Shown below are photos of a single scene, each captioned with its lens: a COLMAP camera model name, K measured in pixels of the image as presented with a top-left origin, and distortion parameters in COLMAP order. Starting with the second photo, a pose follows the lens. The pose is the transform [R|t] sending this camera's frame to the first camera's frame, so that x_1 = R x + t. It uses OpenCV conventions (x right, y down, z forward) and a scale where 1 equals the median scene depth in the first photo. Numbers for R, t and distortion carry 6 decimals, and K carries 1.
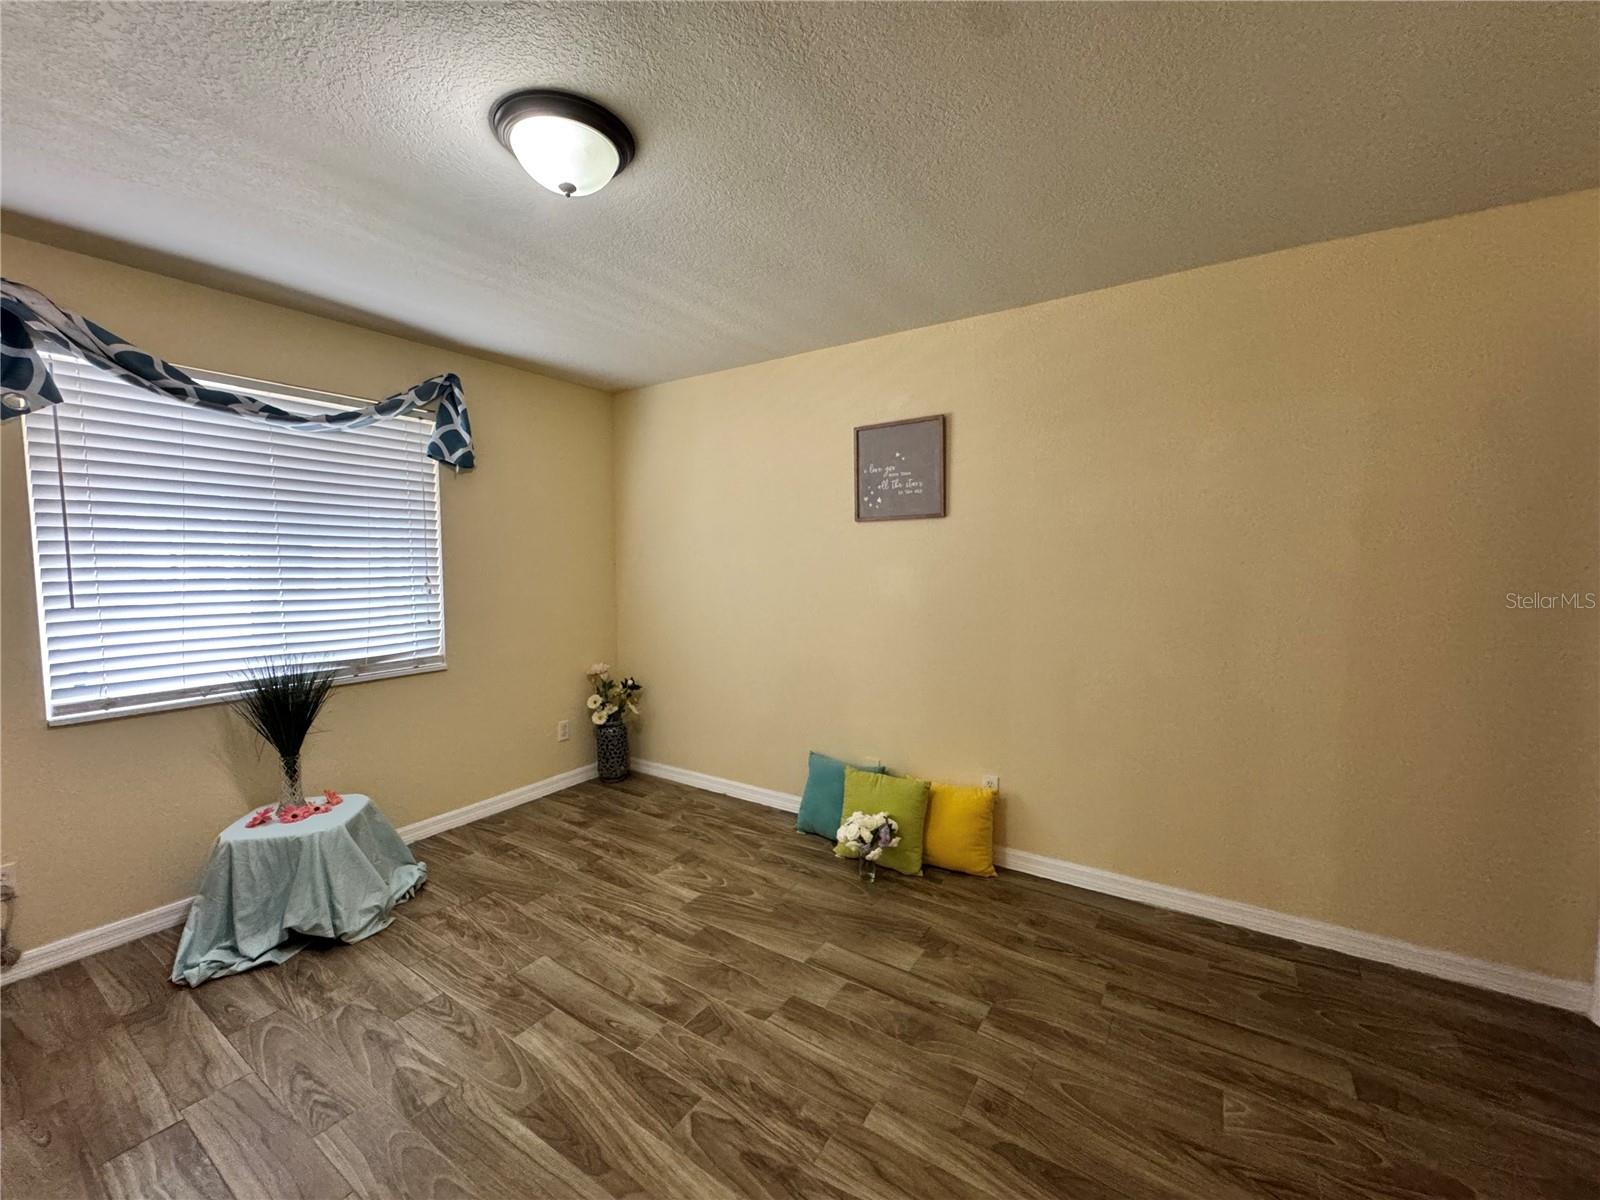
lens RADIAL K [[639.4, 0, 798.9], [0, 639.4, 601.7], [0, 0, 1]] dist [-0.003564, 0.000870]
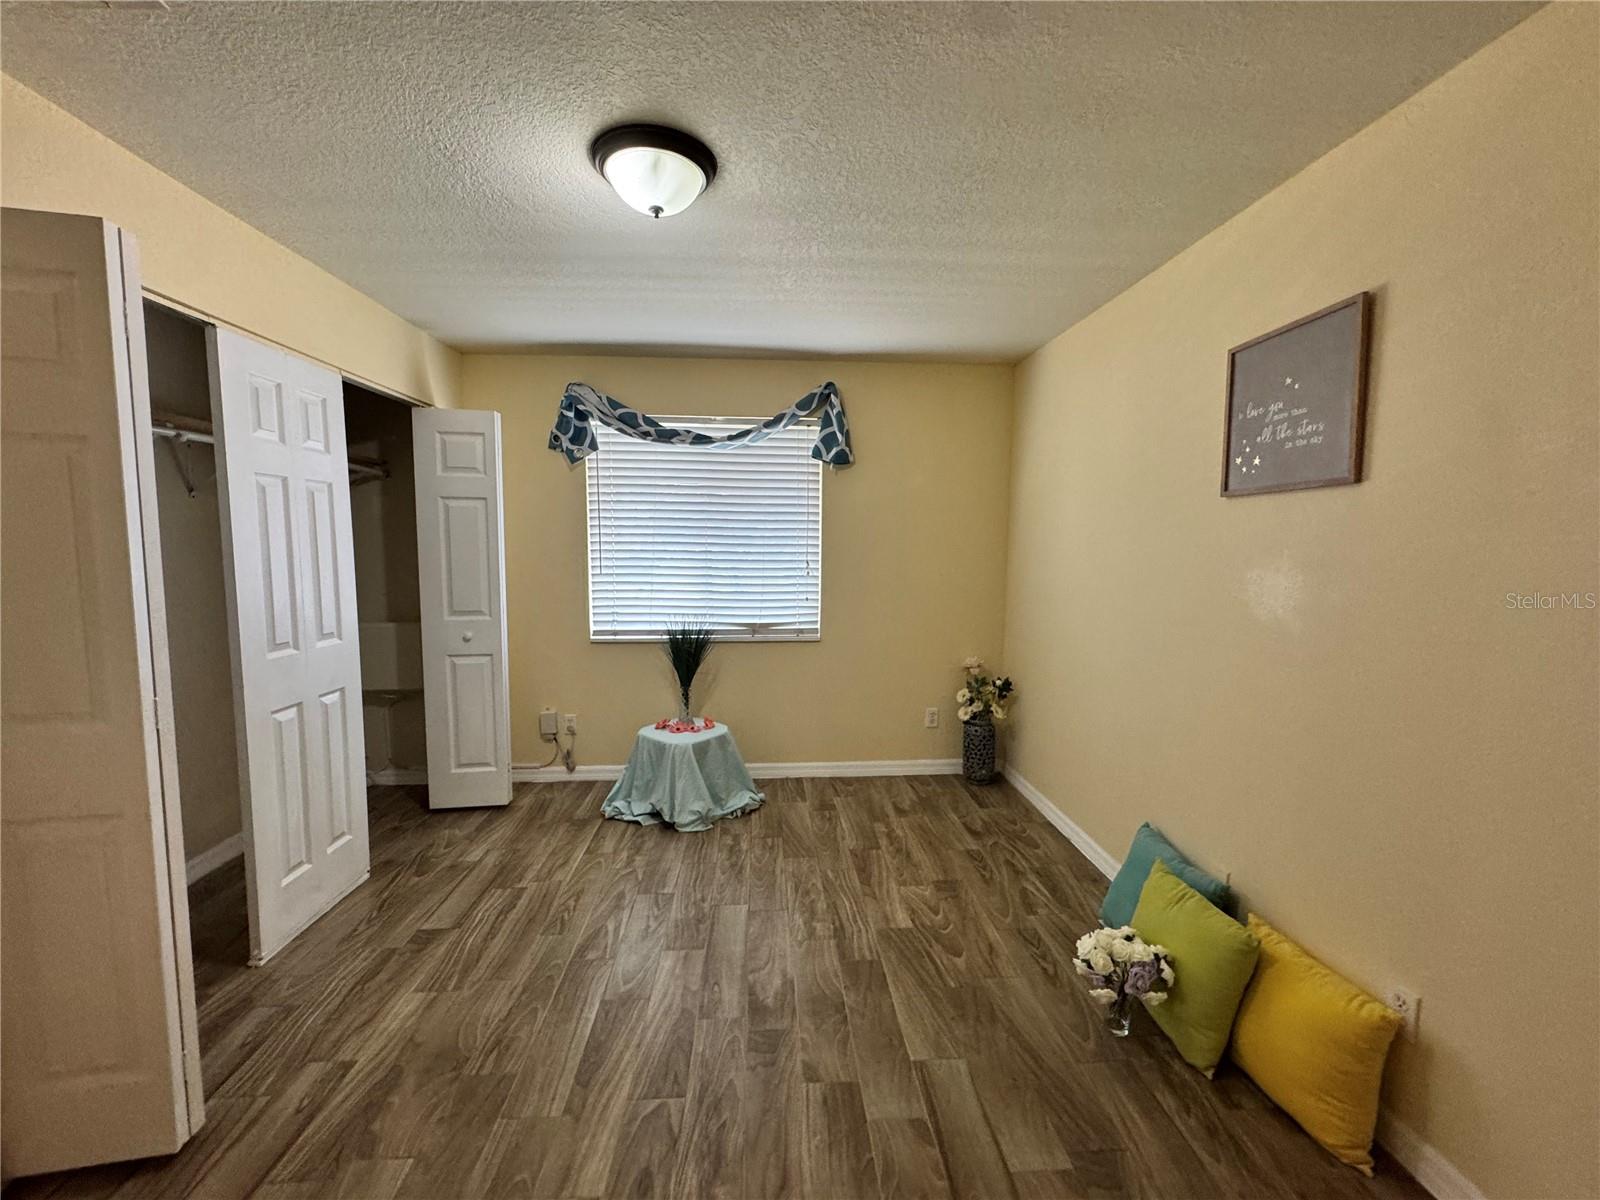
lens RADIAL K [[639.4, 0, 798.9], [0, 639.4, 601.7], [0, 0, 1]] dist [-0.003564, 0.000870]
pose [[0.601978, 0.084733, -0.794004, 0.462349], [-0.061722, 0.996317, 0.059528, -0.042854], [0.796123, 0.013172, 0.604991, 0.359469]]
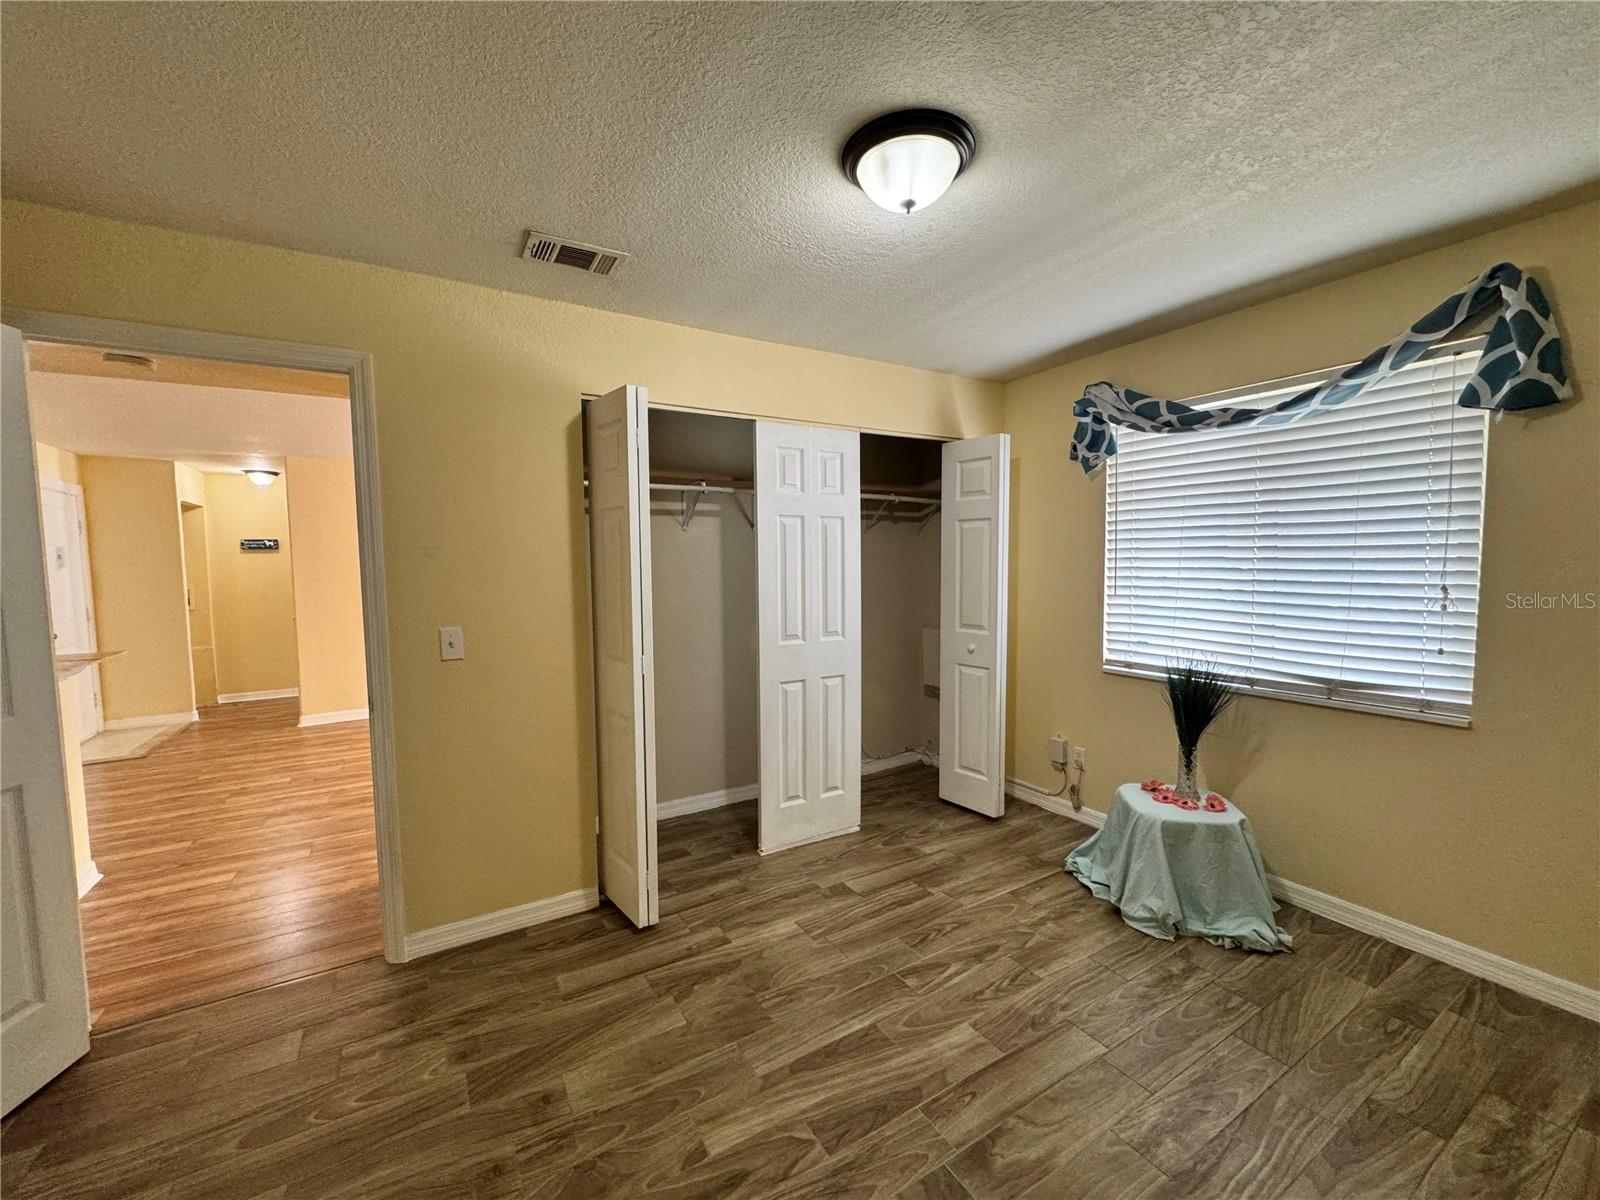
lens RADIAL K [[639.4, 0, 798.9], [0, 639.4, 601.7], [0, 0, 1]] dist [-0.003564, 0.000870]
pose [[-0.431113, 0.070813, -0.899515, 0.438800], [-0.044315, 0.994051, 0.099495, -0.078026], [0.901209, 0.082755, -0.425410, 0.874546]]
